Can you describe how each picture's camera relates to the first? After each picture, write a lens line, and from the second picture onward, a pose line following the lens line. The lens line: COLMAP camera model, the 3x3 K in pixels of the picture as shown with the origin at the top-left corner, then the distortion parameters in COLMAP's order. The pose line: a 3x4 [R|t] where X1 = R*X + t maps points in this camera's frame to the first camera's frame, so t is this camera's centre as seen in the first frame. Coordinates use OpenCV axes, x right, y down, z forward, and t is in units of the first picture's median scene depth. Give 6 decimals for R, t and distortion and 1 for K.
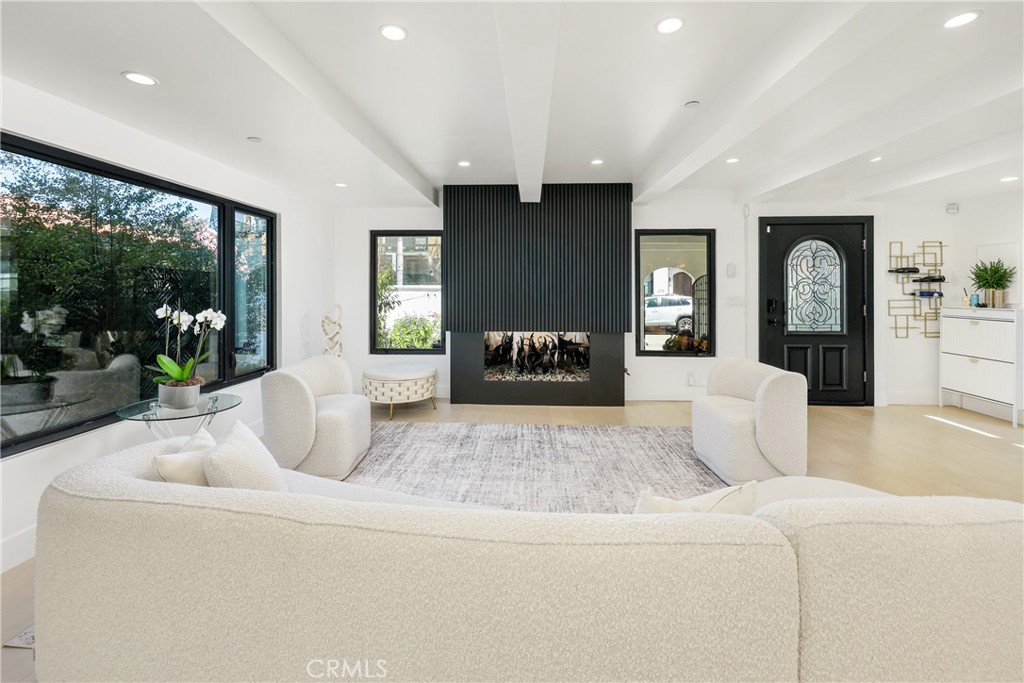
lens RADIAL K [[435.1, 0, 510.8], [0, 435.1, 290.2], [0, 0, 1]] dist [-0.001886, -0.000219]
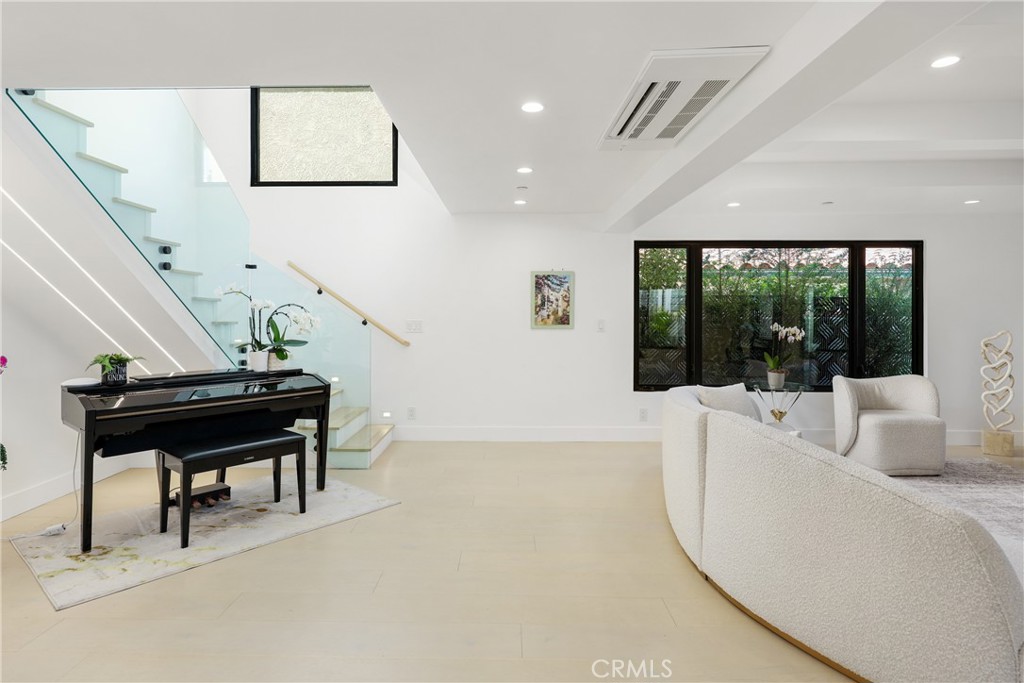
lens RADIAL K [[561.4, 0, 497.5], [0, 561.4, 310.9], [0, 0, 1]] dist [0.000086, 0.001506]
pose [[0.030356, -0.005189, -0.999526, 0.658909], [-0.002950, 0.999982, -0.005281, 0.001913], [0.999535, 0.003109, 0.030340, -0.048996]]
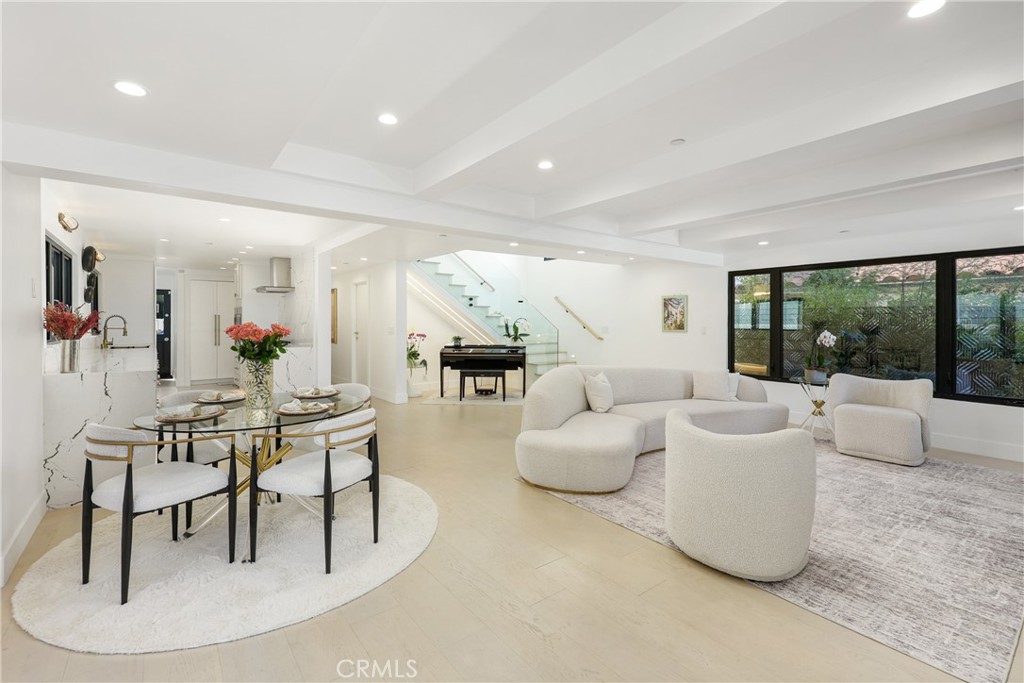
lens RADIAL K [[457.5, 0, 498.0], [0, 457.5, 320.2], [0, 0, 1]] dist [-0.000001, 0.000412]
pose [[-0.775414, -0.005490, -0.631430, 0.877080], [-0.004679, 0.999985, -0.002949, 0.000429], [0.631436, 0.000667, -0.775427, 0.862970]]
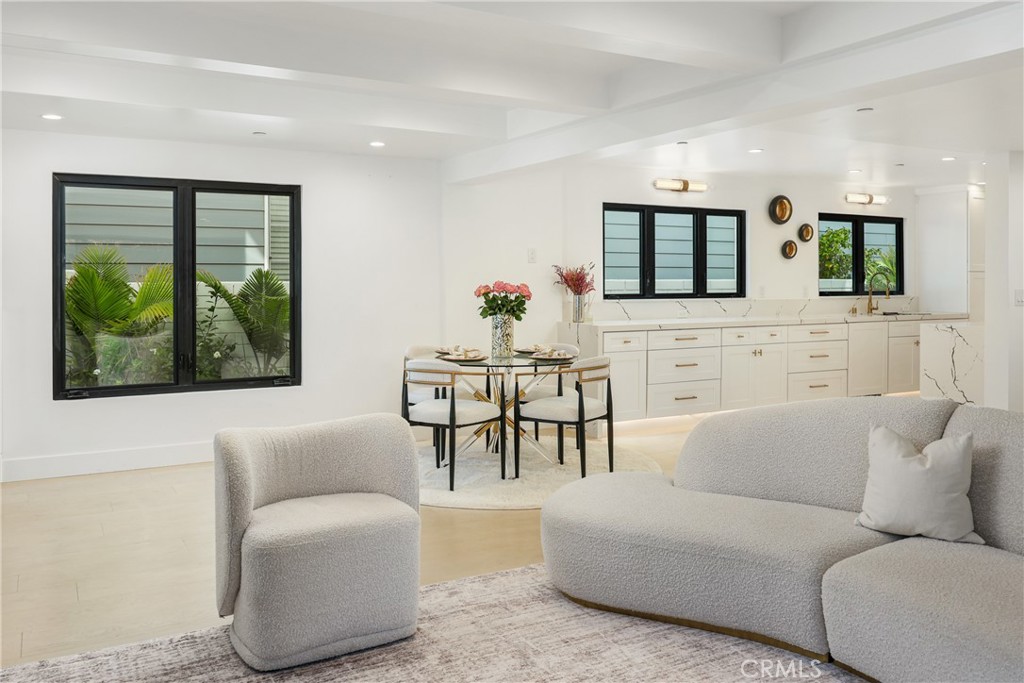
lens RADIAL K [[833.6, 0, 509.8], [0, 833.6, 280.4], [0, 0, 1]] dist [-0.005328, -0.001720]
pose [[-0.526610, -0.005581, 0.850089, -0.267386], [-0.000185, 0.999979, 0.006450, -0.006171], [-0.850107, 0.003240, -0.526600, 0.836671]]
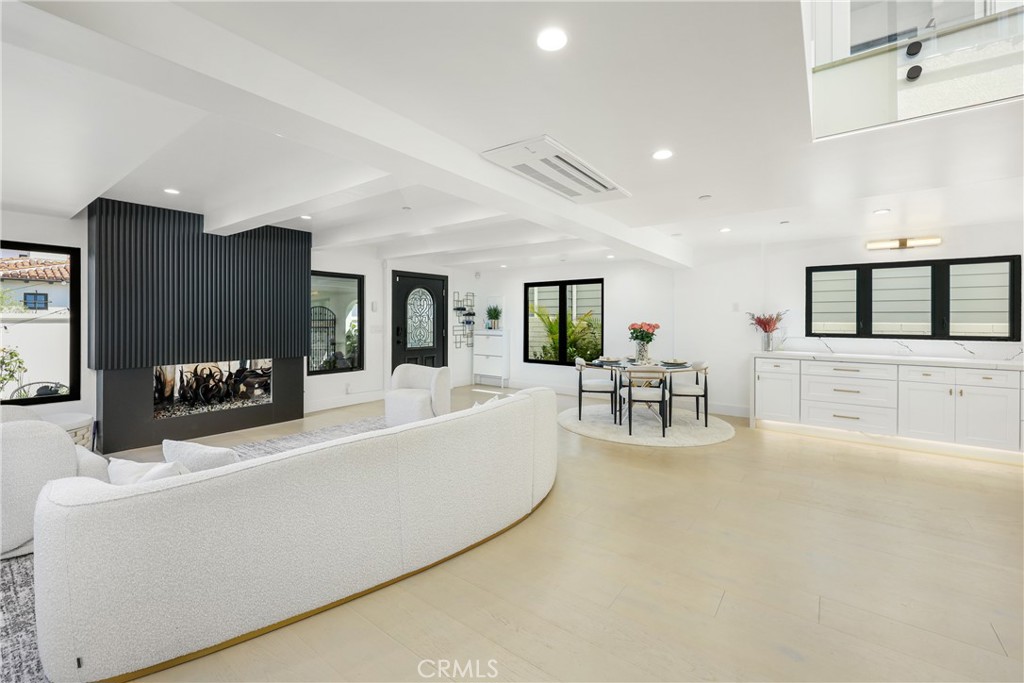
lens RADIAL K [[428.3, 0, 514.9], [0, 428.3, 318.8], [0, 0, 1]] dist [0.000438, 0.000058]
pose [[0.559993, 0.000611, 0.828497, -0.381679], [-0.000675, 1.000000, -0.000282, -0.006006], [-0.828497, -0.000401, 0.559994, -0.135633]]
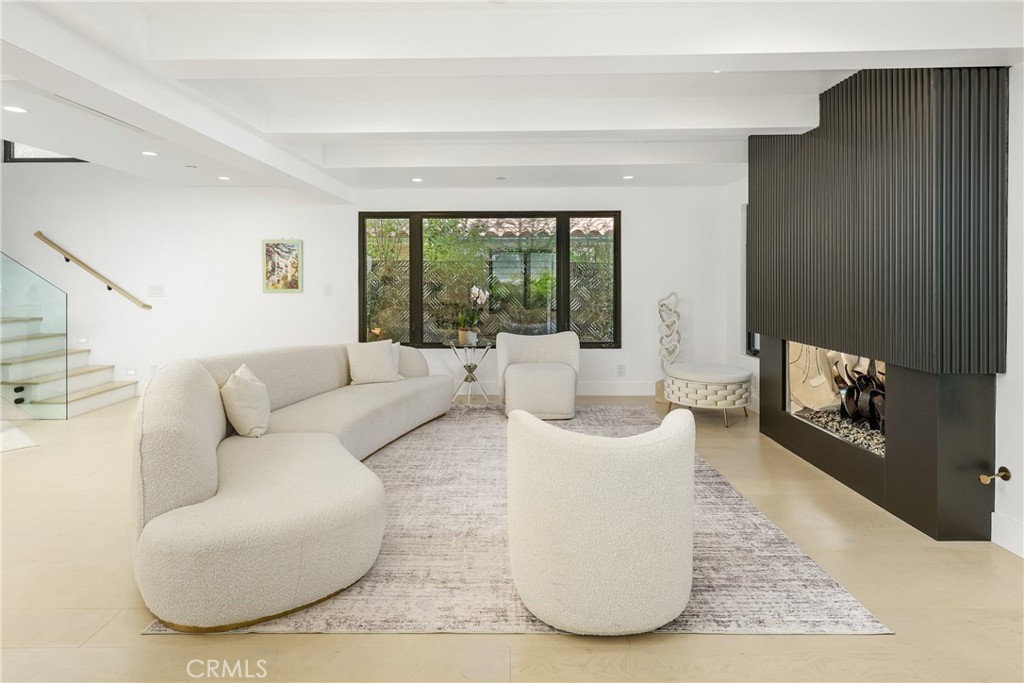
lens RADIAL K [[563.3, 0, 510.3], [0, 563.3, 283.7], [0, 0, 1]] dist [-0.001620, 0.000340]
pose [[0.046049, 0.007632, -0.998910, 0.793478], [0.001683, 0.999969, 0.007717, 0.003207], [0.998938, -0.002036, 0.046035, 0.537581]]
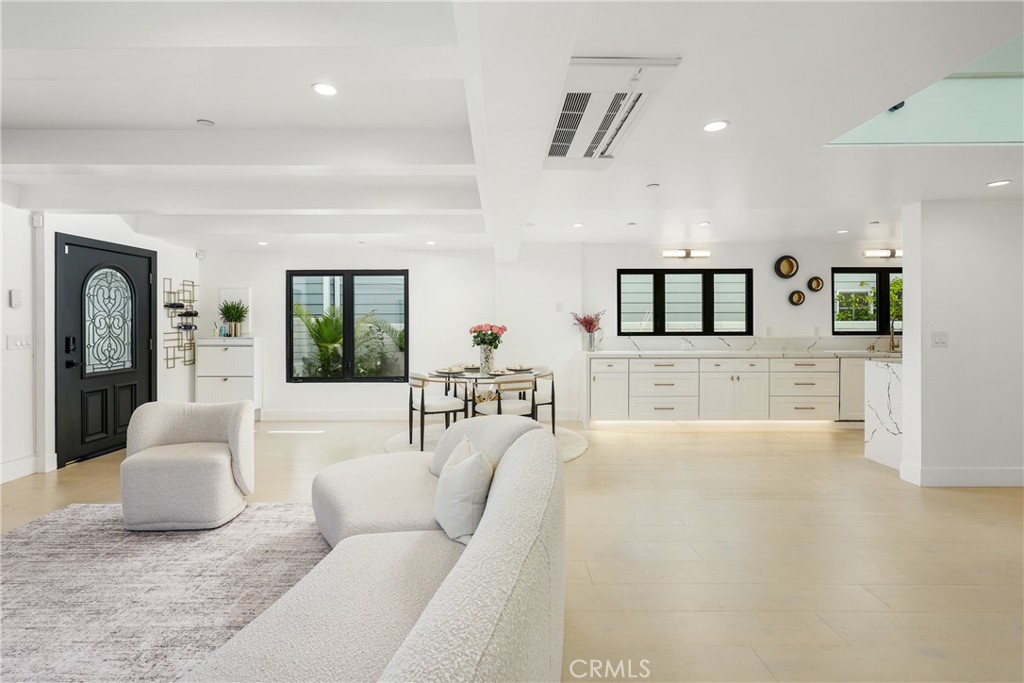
lens RADIAL K [[492.1, 0, 504.2], [0, 492.1, 319.5], [0, 0, 1]] dist [-0.000904, 0.000173]
pose [[-0.044823, 0.000222, 0.998995, -0.356075], [0.005150, 0.999987, 0.000009, -0.006287], [-0.998982, 0.005145, -0.044824, 0.231334]]
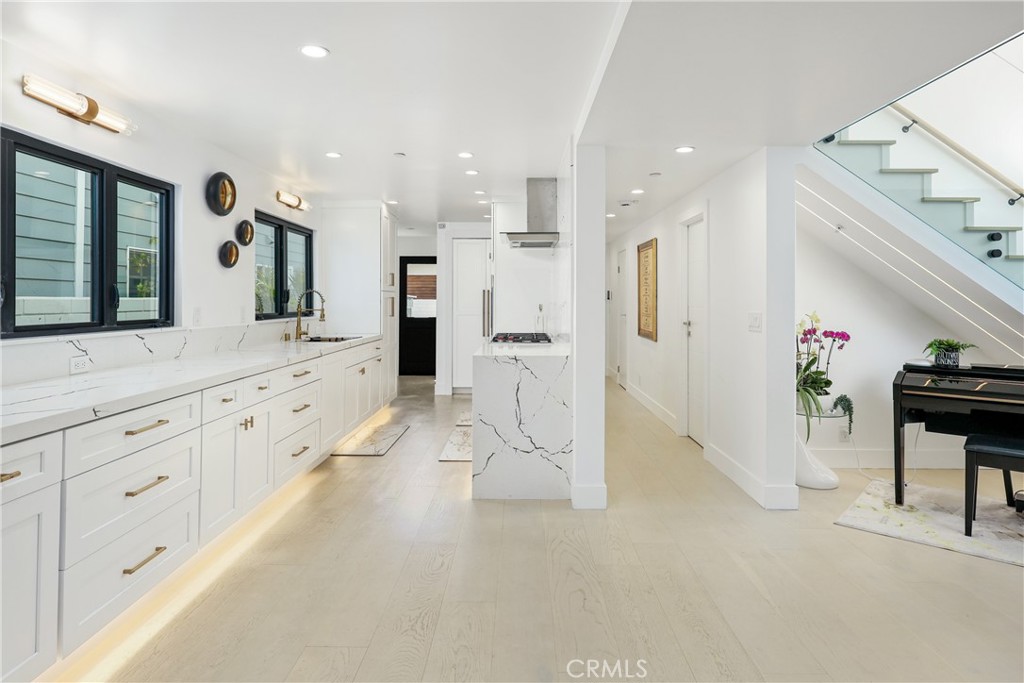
lens RADIAL K [[600.7, 0, 510.3], [0, 600.7, 296.9], [0, 0, 1]] dist [-0.000184, -0.000178]
pose [[-0.999569, -0.006775, -0.028548, 0.553305], [-0.006674, 0.999971, -0.003634, 0.002697], [0.028571, -0.003442, -0.999586, 0.277664]]
